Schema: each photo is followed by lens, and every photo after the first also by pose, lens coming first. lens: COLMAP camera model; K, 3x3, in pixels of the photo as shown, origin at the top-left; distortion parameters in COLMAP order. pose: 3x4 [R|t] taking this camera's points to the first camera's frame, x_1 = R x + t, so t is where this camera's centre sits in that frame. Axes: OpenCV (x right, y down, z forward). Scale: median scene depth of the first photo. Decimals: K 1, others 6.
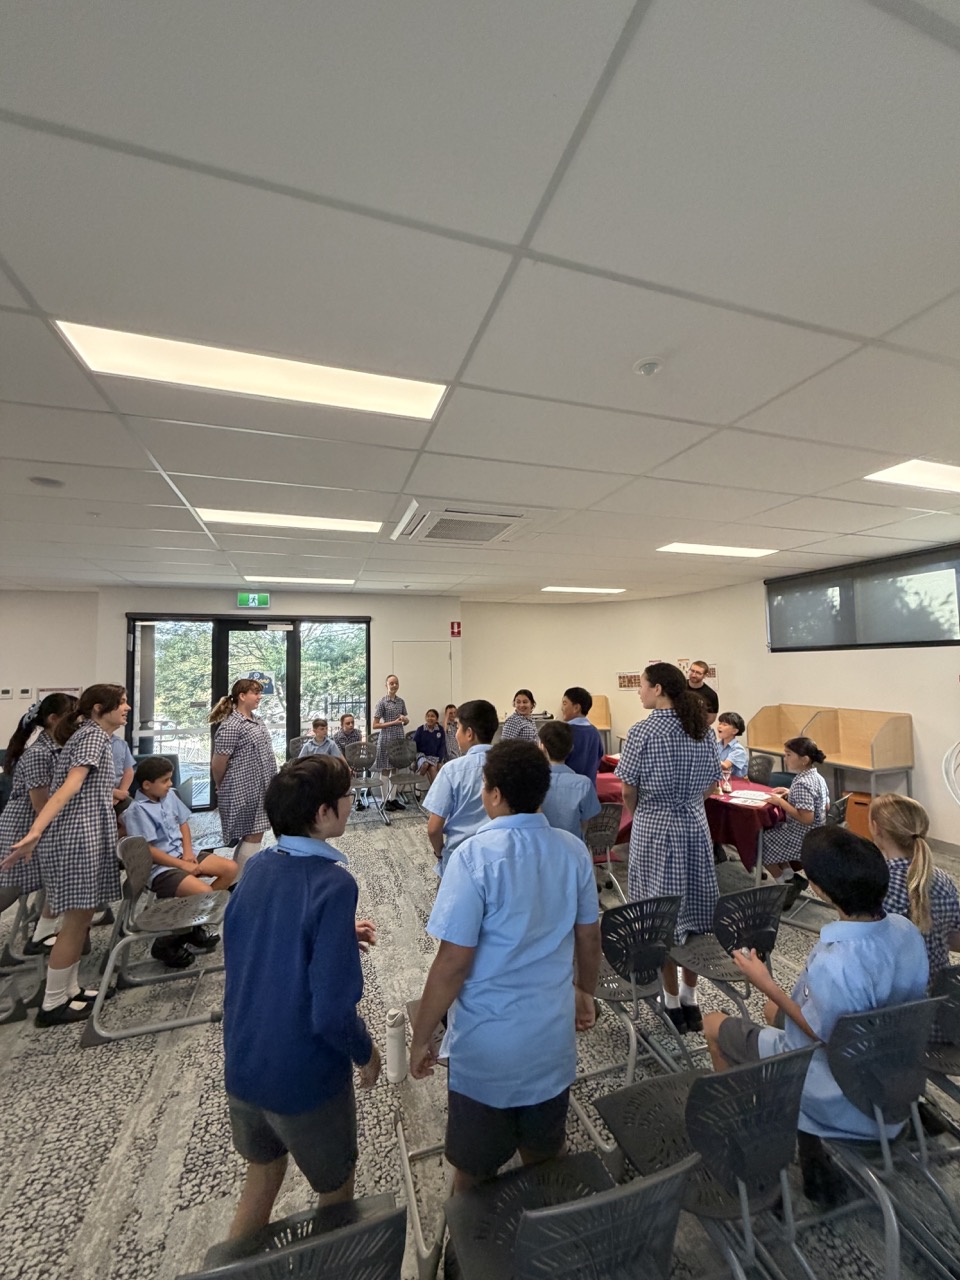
lens RADIAL K [[509.0, 0, 486.5], [0, 509.0, 645.0], [0, 0, 1]] dist [-0.000399, 0.000044]
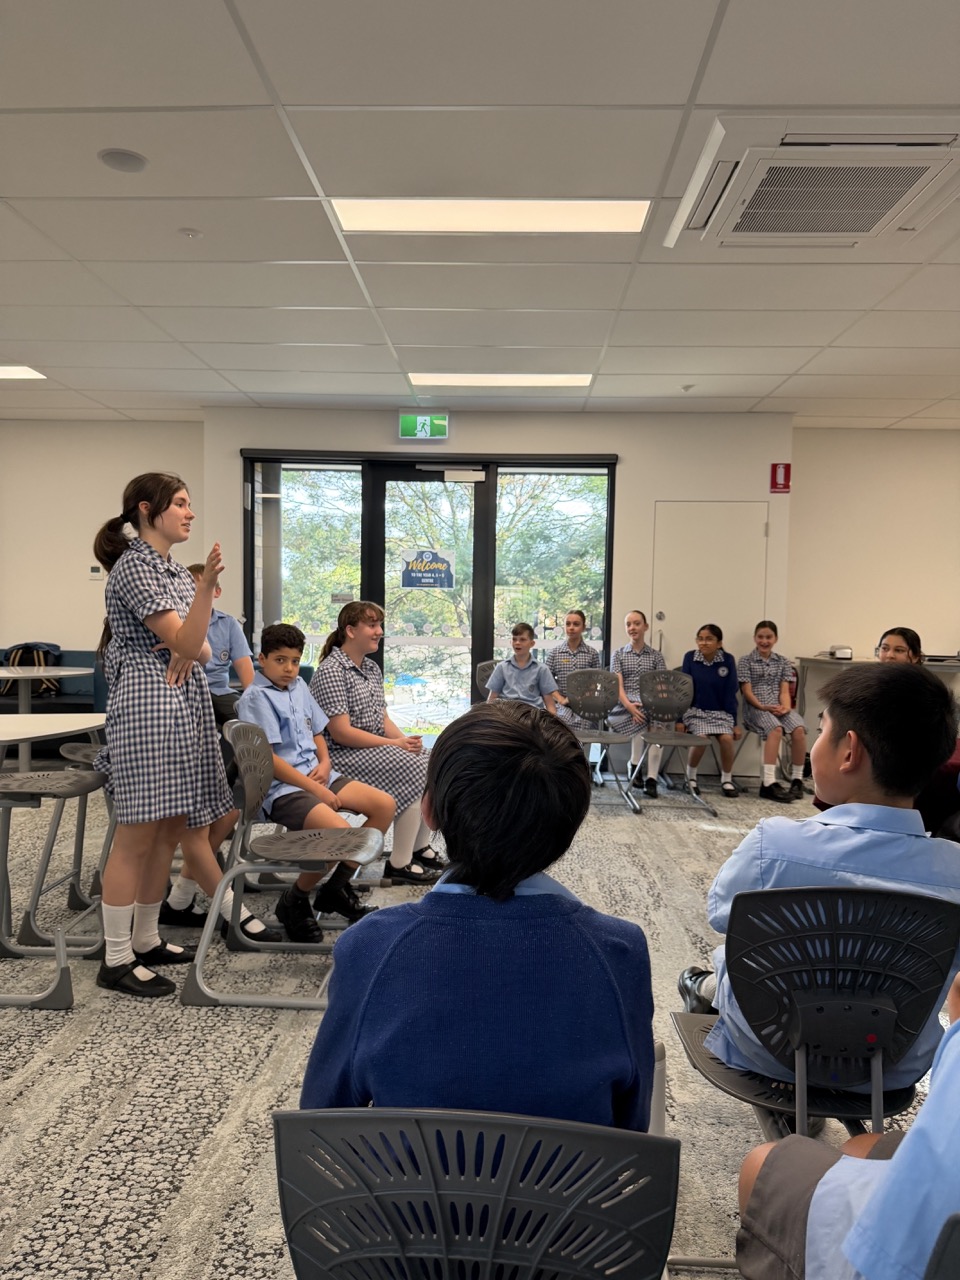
lens RADIAL K [[915.4, 0, 471.8], [0, 915.4, 638.1], [0, 0, 1]] dist [0.064400, -0.050209]
pose [[0.929965, 0.047628, -0.364551, -0.011735], [-0.018140, 0.996310, 0.083892, 0.217778], [0.367201, -0.071404, 0.927397, 0.034456]]
